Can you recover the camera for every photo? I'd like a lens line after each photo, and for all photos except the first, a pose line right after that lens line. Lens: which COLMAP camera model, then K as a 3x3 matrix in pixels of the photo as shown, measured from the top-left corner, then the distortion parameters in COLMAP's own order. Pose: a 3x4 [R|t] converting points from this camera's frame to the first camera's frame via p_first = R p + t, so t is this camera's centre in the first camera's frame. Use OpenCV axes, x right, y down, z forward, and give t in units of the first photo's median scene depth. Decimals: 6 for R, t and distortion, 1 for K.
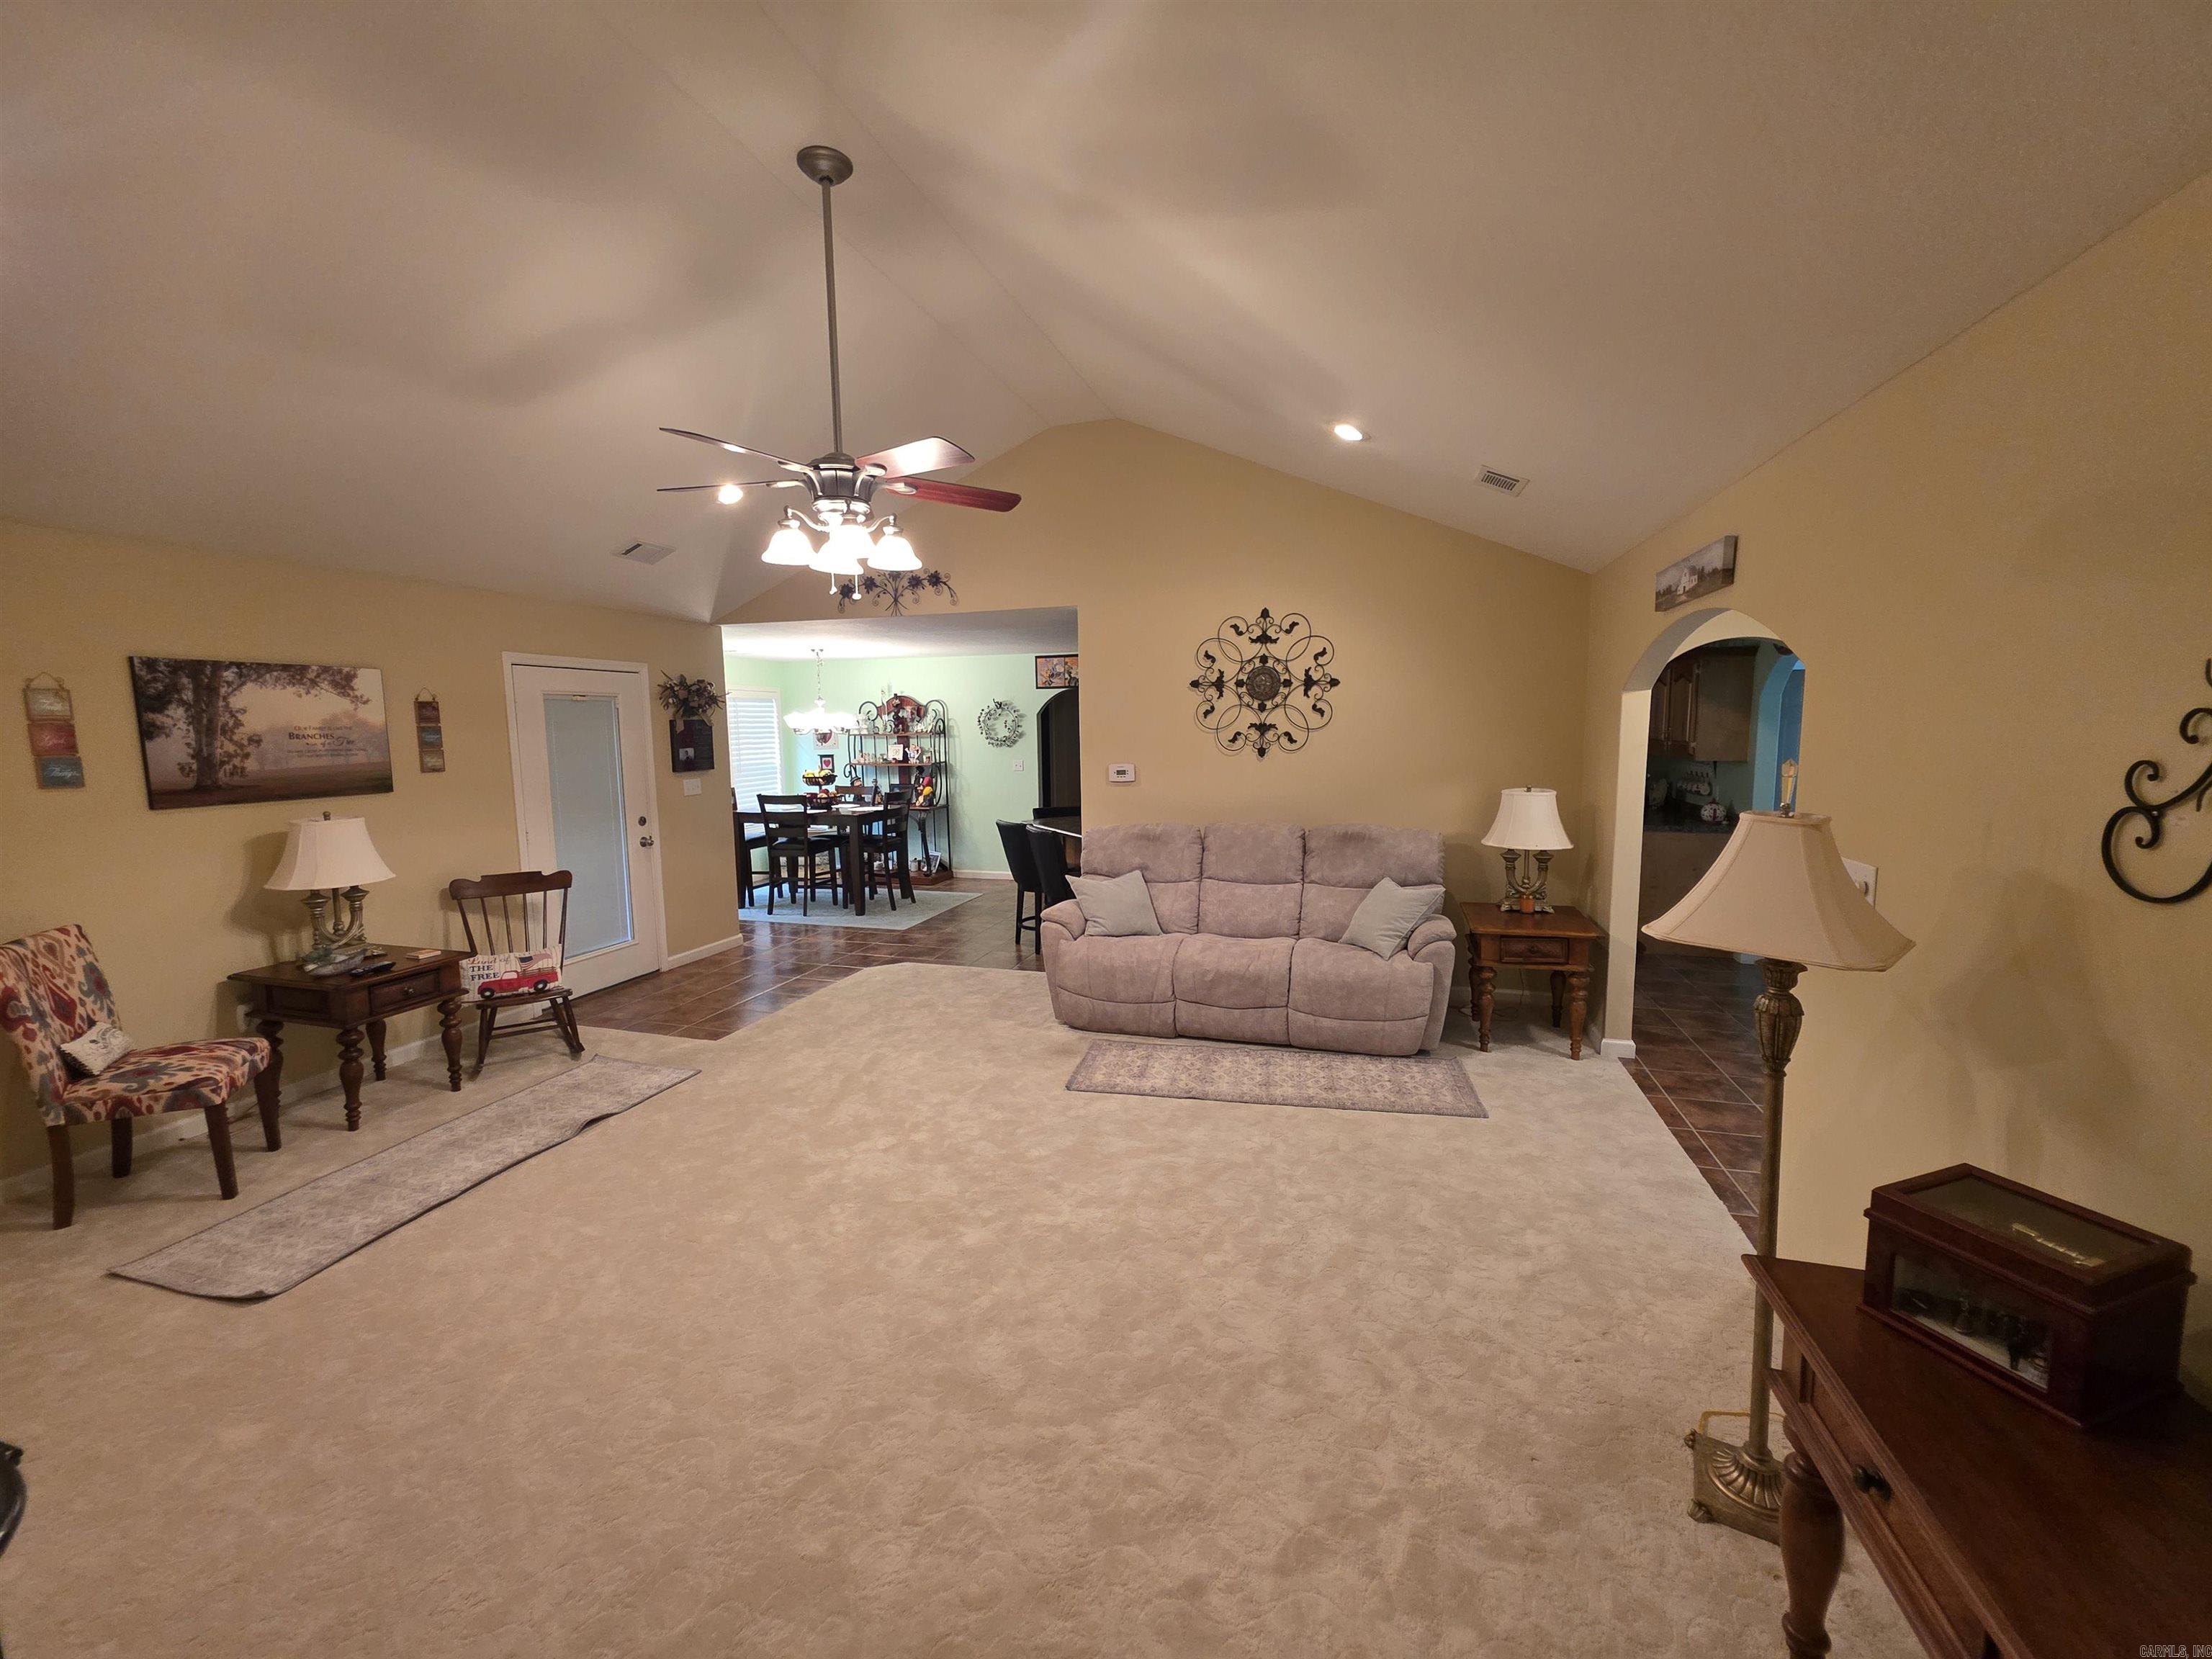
lens RADIAL K [[888.4, 0, 1106.0], [0, 888.4, 829.5], [0, 0, 1]] dist [0.013058, -0.000170]
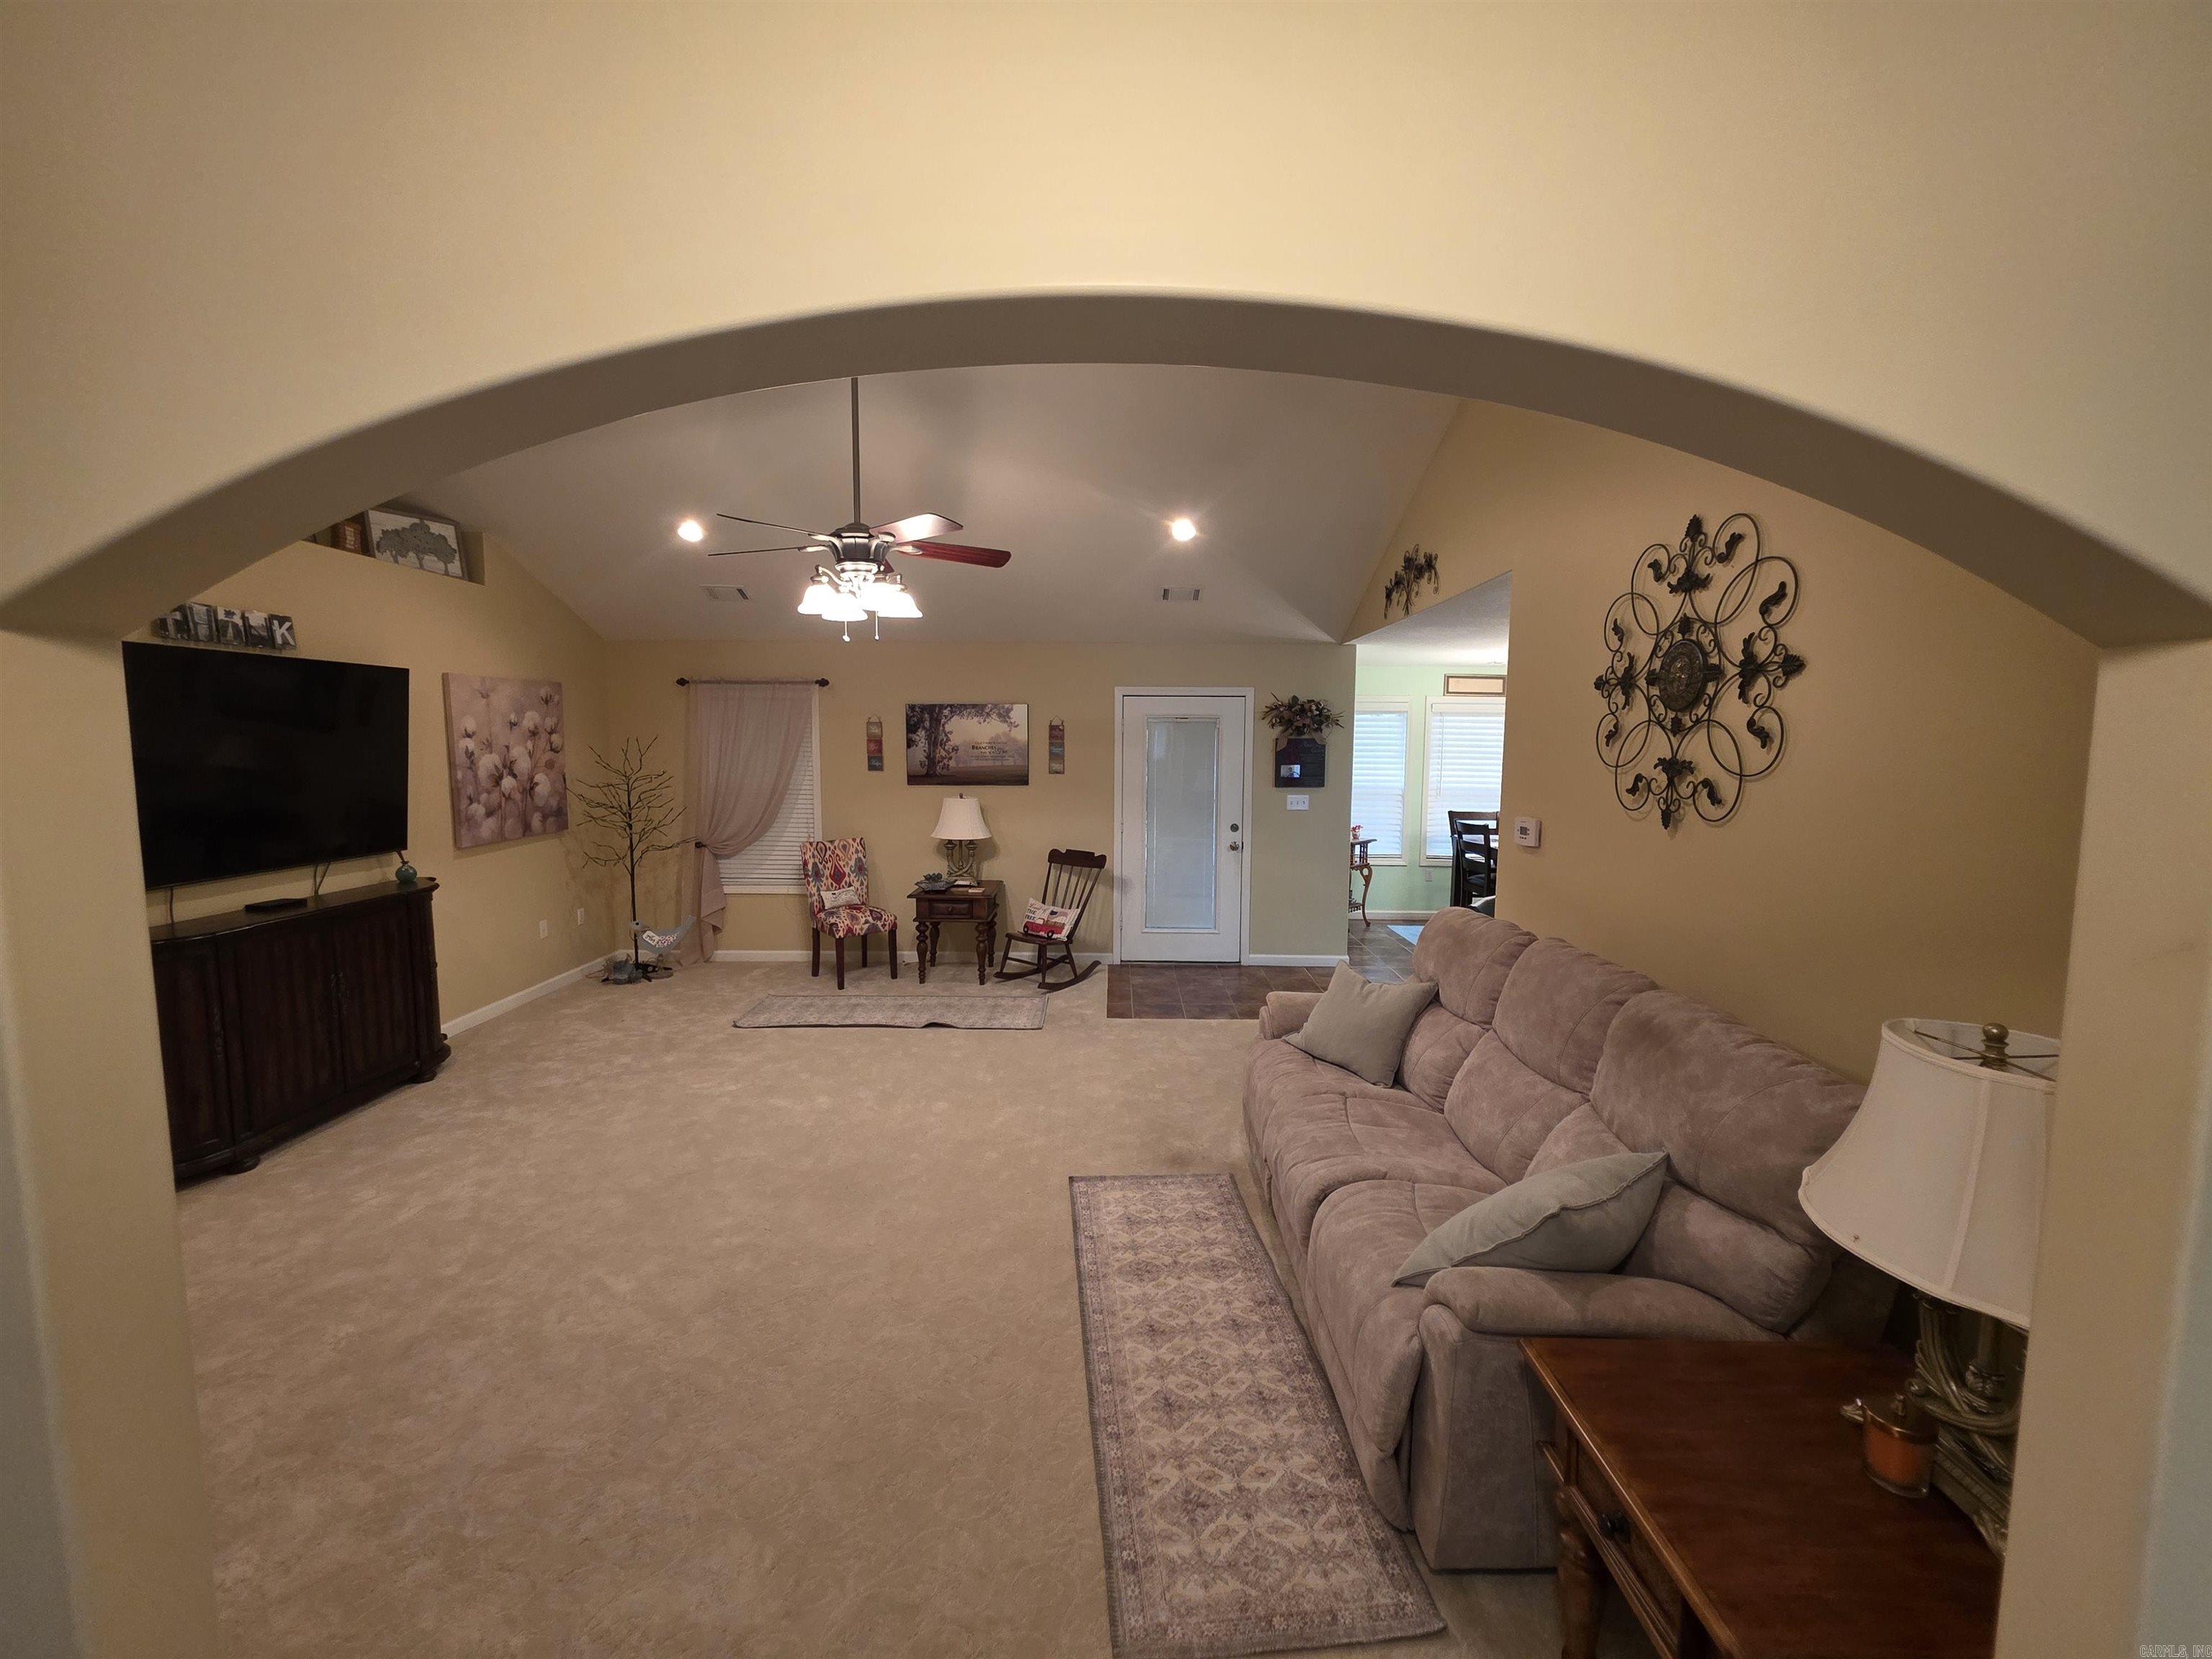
lens RADIAL K [[888.4, 0, 1106.0], [0, 888.4, 829.5], [0, 0, 1]] dist [0.013058, -0.000170]
pose [[0.275316, 0.108716, -0.955187, 0.651780], [-0.122115, 0.989492, 0.077423, -0.095681], [0.953567, 0.095326, 0.285698, 0.672137]]
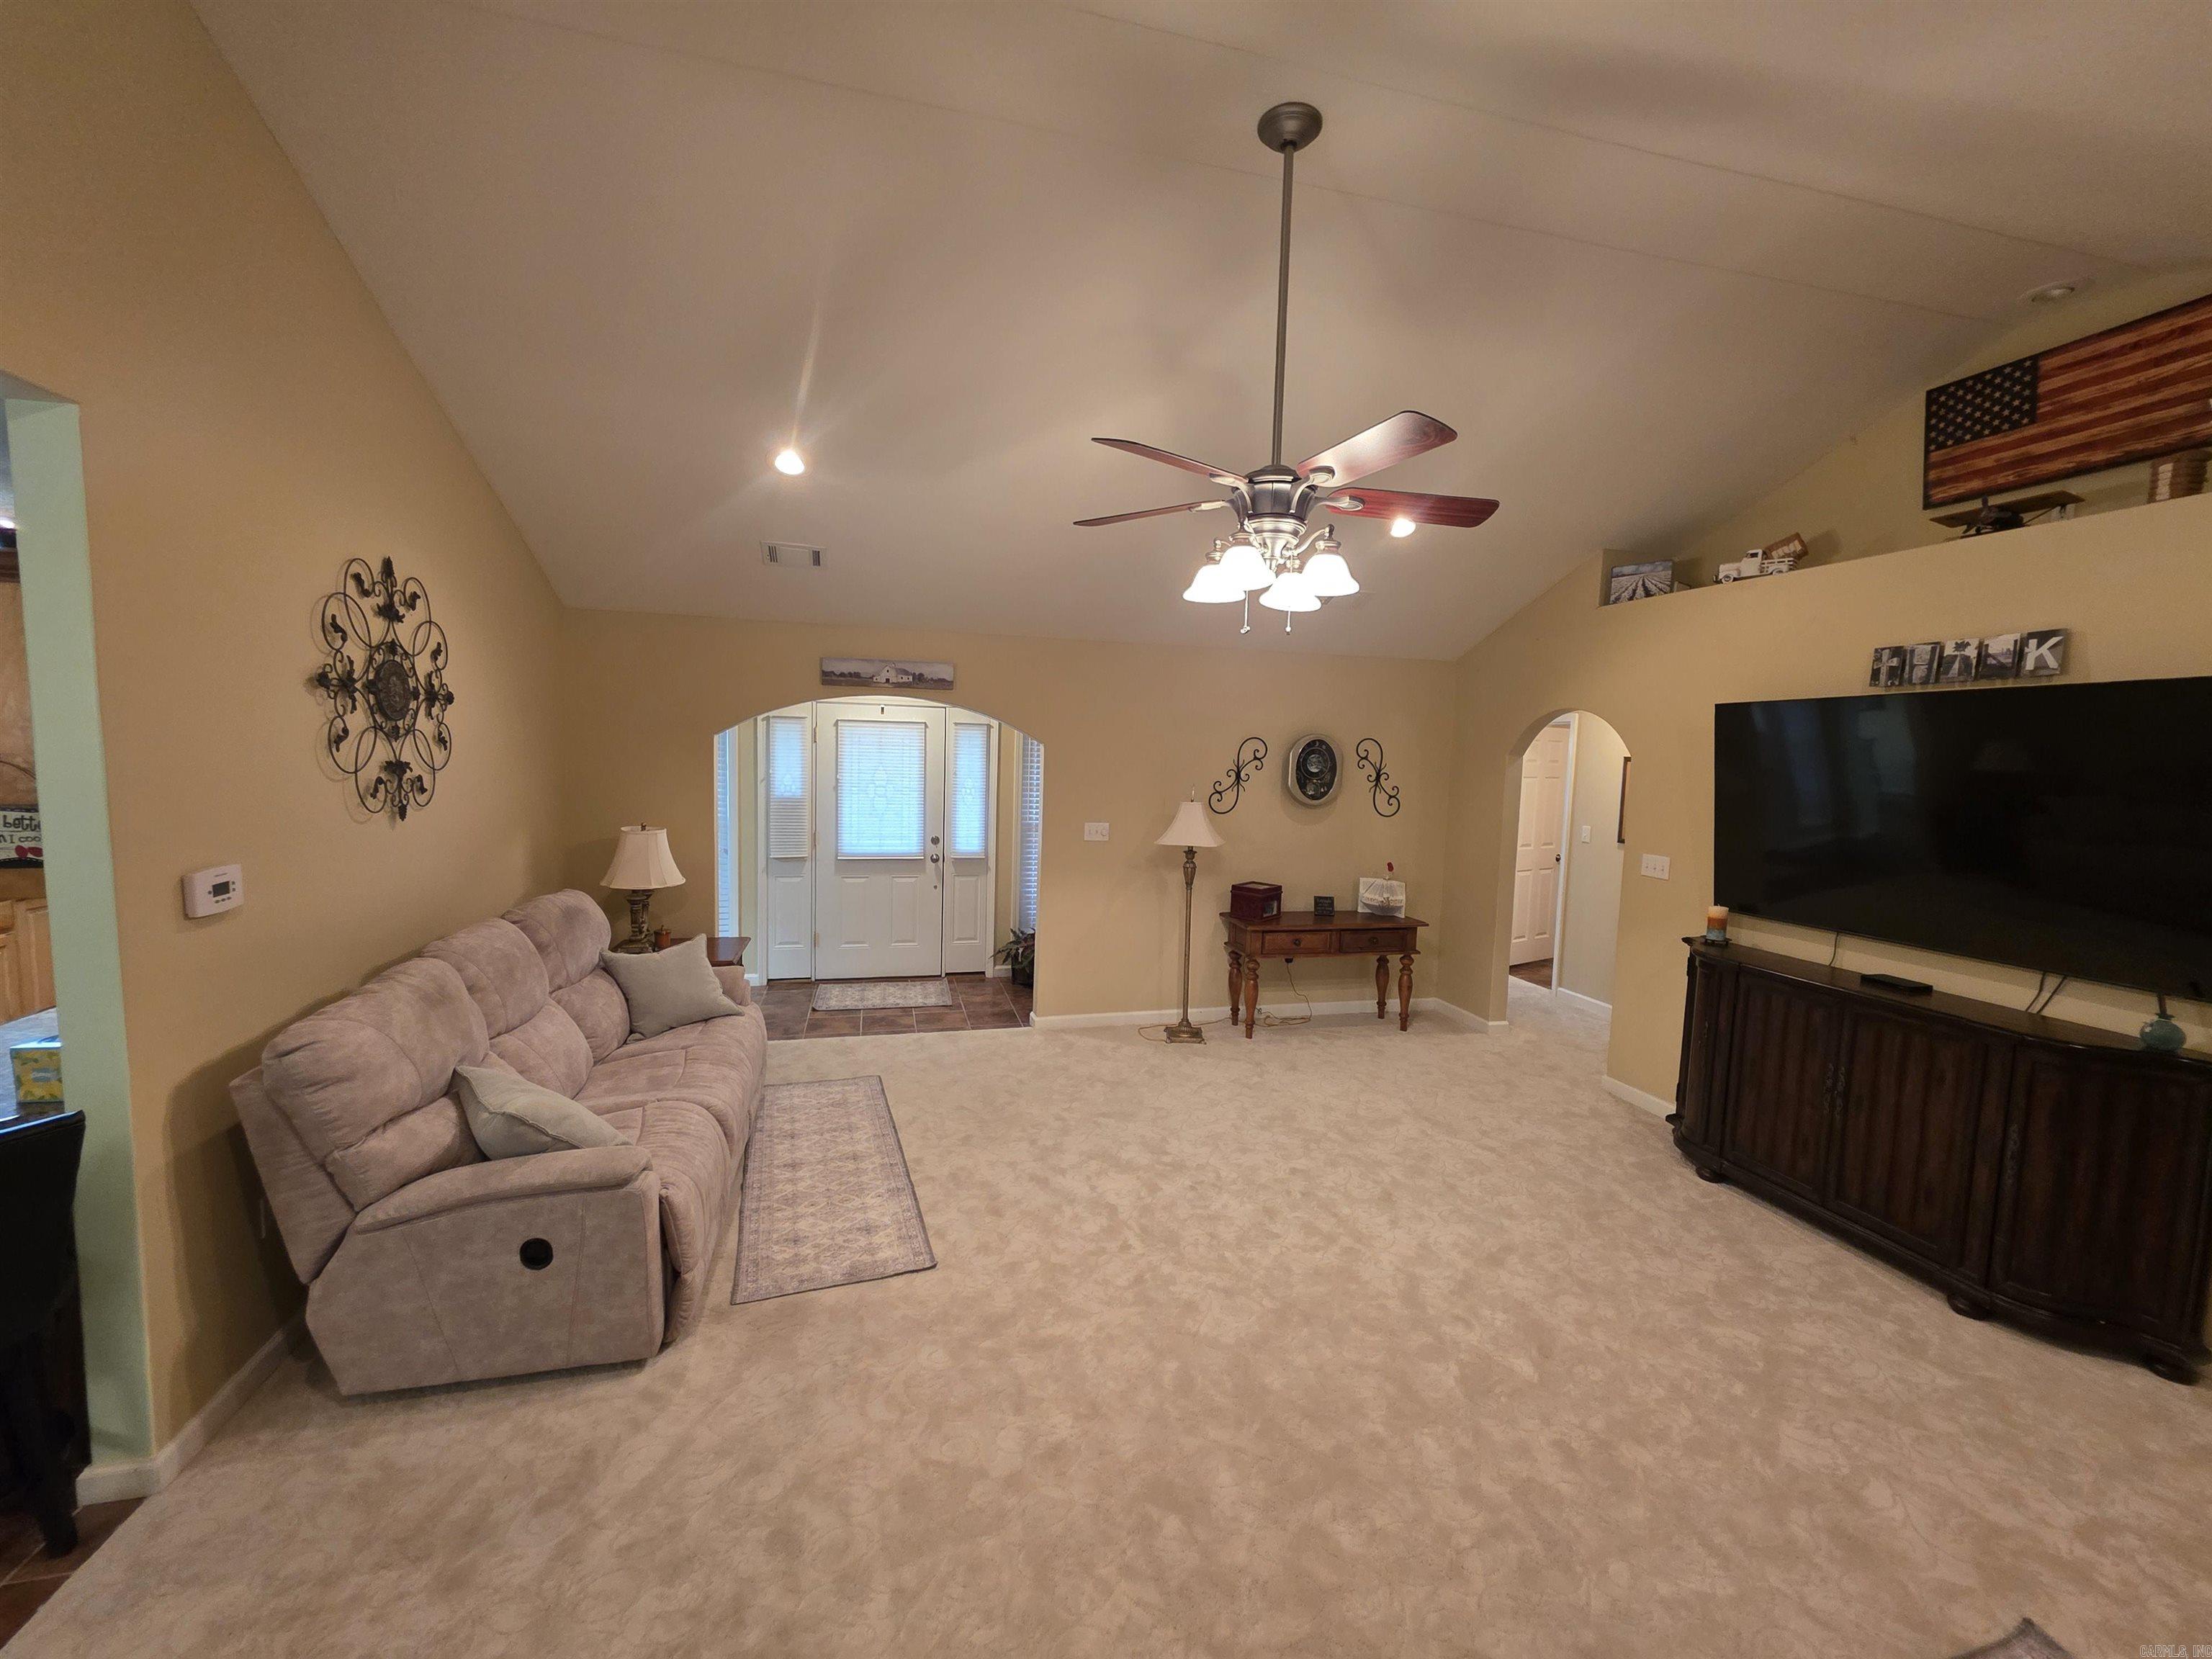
lens RADIAL K [[880.1, 0, 1106.0], [0, 880.1, 829.5], [0, 0, 1]] dist [0.001157, 0.000000]
pose [[-0.514306, -0.079411, 0.853922, -0.630630], [0.081221, 0.986718, 0.140678, -0.139040], [-0.853752, 0.141708, -0.501025, 1.057127]]
